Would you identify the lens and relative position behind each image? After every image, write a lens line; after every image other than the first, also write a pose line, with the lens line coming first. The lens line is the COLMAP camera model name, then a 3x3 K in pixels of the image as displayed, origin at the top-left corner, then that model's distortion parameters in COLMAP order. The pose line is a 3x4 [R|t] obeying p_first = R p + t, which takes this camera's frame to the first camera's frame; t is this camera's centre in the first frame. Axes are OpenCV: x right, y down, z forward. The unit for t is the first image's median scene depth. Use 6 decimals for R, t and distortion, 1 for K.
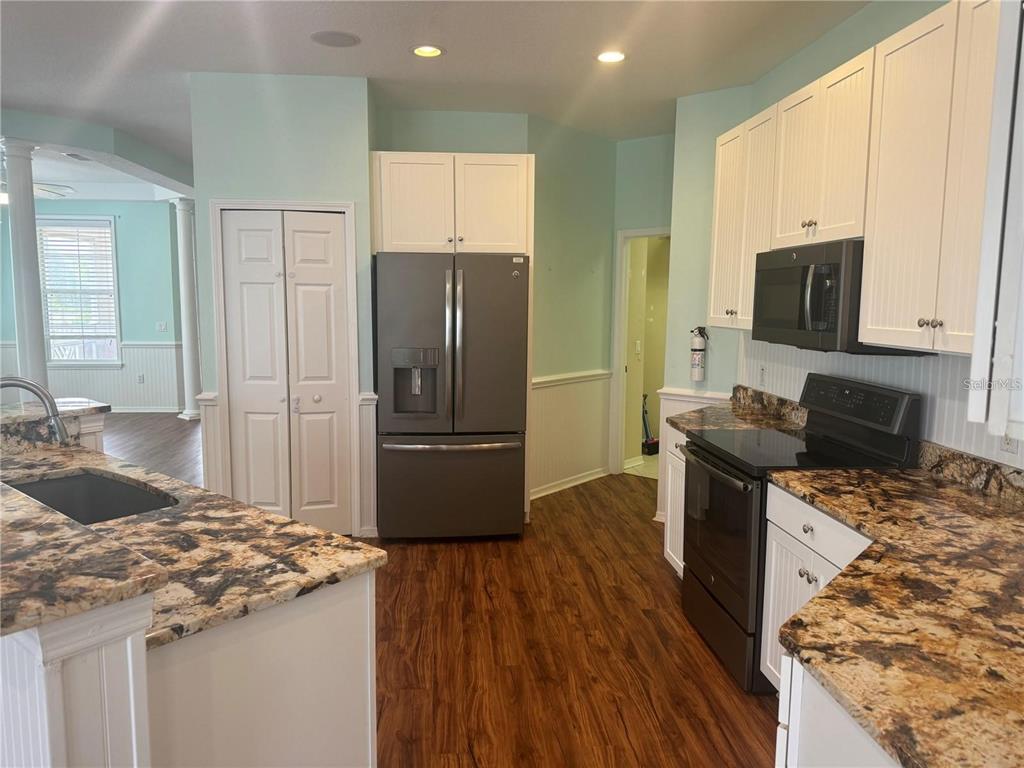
lens RADIAL K [[716.2, 0, 512.0], [0, 716.2, 384.0], [0, 0, 1]] dist [0.096759, -0.107758]
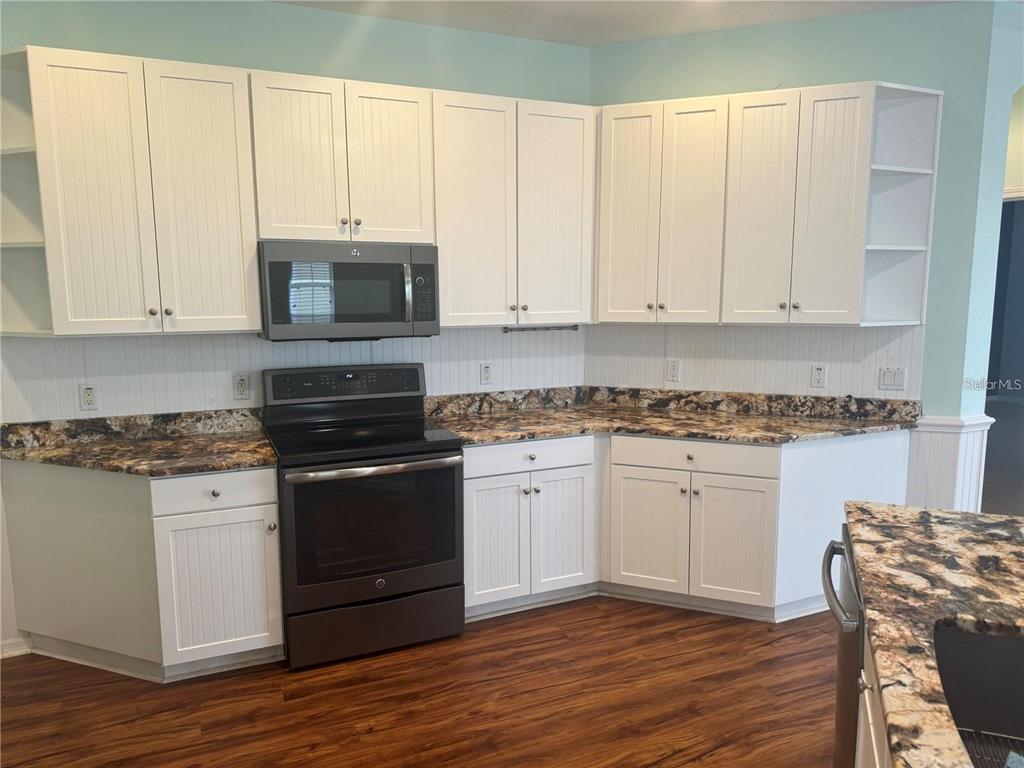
lens RADIAL K [[721.0, 0, 512.0], [0, 721.0, 384.0], [0, 0, 1]] dist [0.007619, -0.001862]
pose [[-0.313436, -0.134882, 0.939981, -0.725787], [0.115406, 0.977113, 0.178692, -0.160117], [-0.942571, 0.164488, -0.290696, 1.196745]]
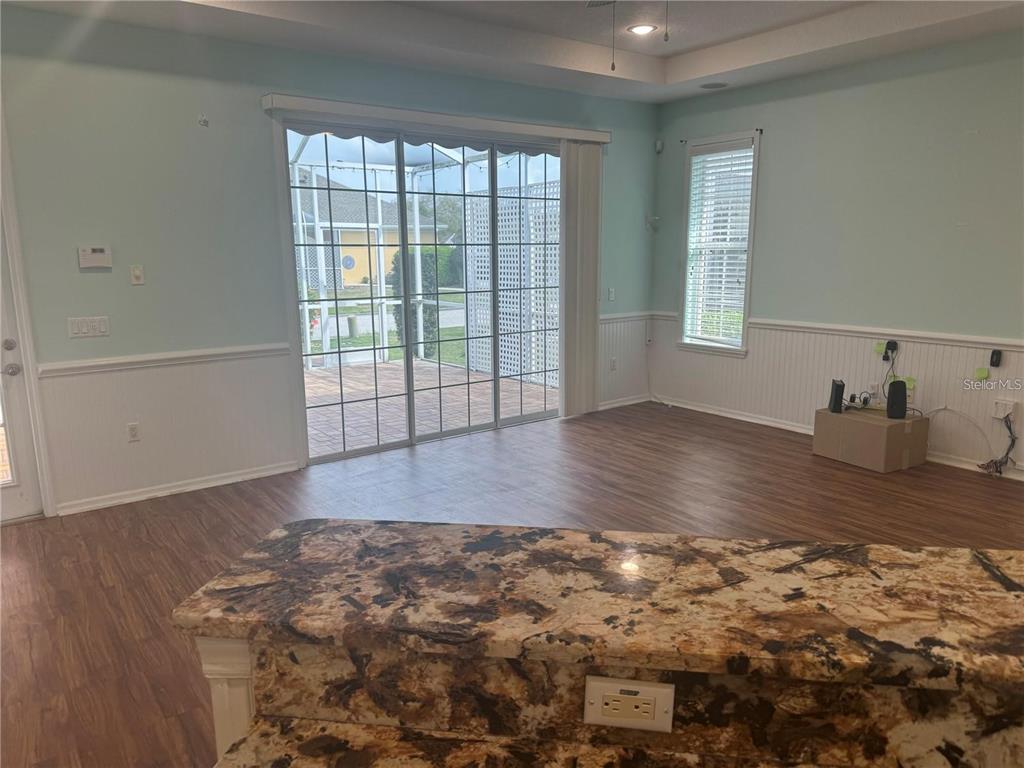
lens RADIAL K [[717.9, 0, 512.0], [0, 717.9, 384.0], [0, 0, 1]] dist [0.106046, -0.174829]
pose [[-0.852664, 0.095866, -0.513590, -0.182838], [-0.061485, 0.957779, 0.280856, -0.104775], [0.518830, 0.271054, -0.810769, 0.800843]]
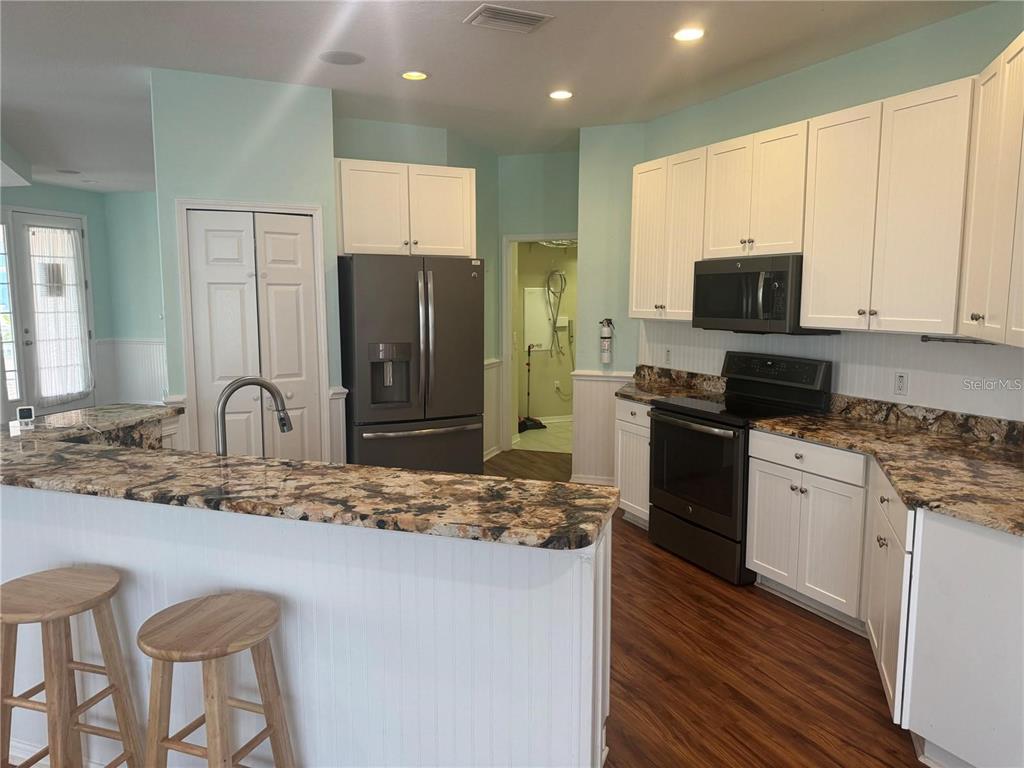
lens RADIAL K [[717.9, 0, 512.0], [0, 717.9, 384.0], [0, 0, 1]] dist [0.106046, -0.174829]
pose [[0.934577, -0.052639, 0.351845, -0.529459], [0.049258, 0.998614, 0.018560, 0.000859], [-0.352334, -0.000014, 0.935874, -0.126634]]
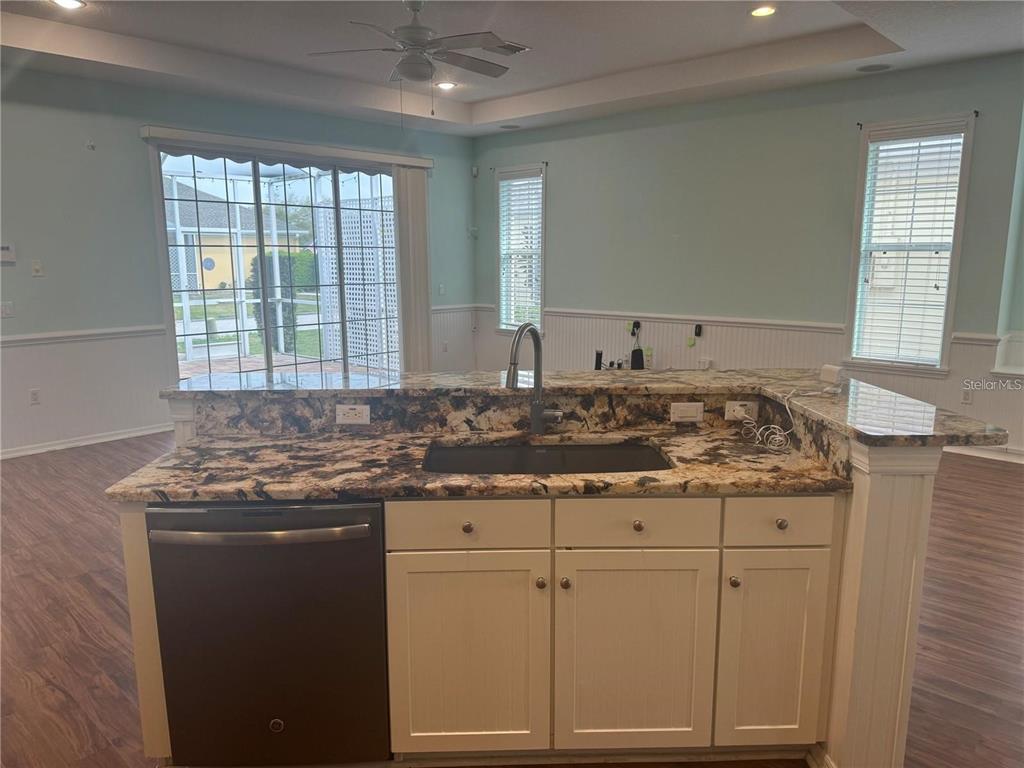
lens RADIAL K [[717.9, 0, 512.0], [0, 717.9, 384.0], [0, 0, 1]] dist [0.106046, -0.174829]
pose [[-0.746260, 0.109249, -0.656628, 0.038156], [-0.084744, 0.962821, 0.256504, -0.147427], [0.660238, 0.247064, -0.709257, 1.333994]]
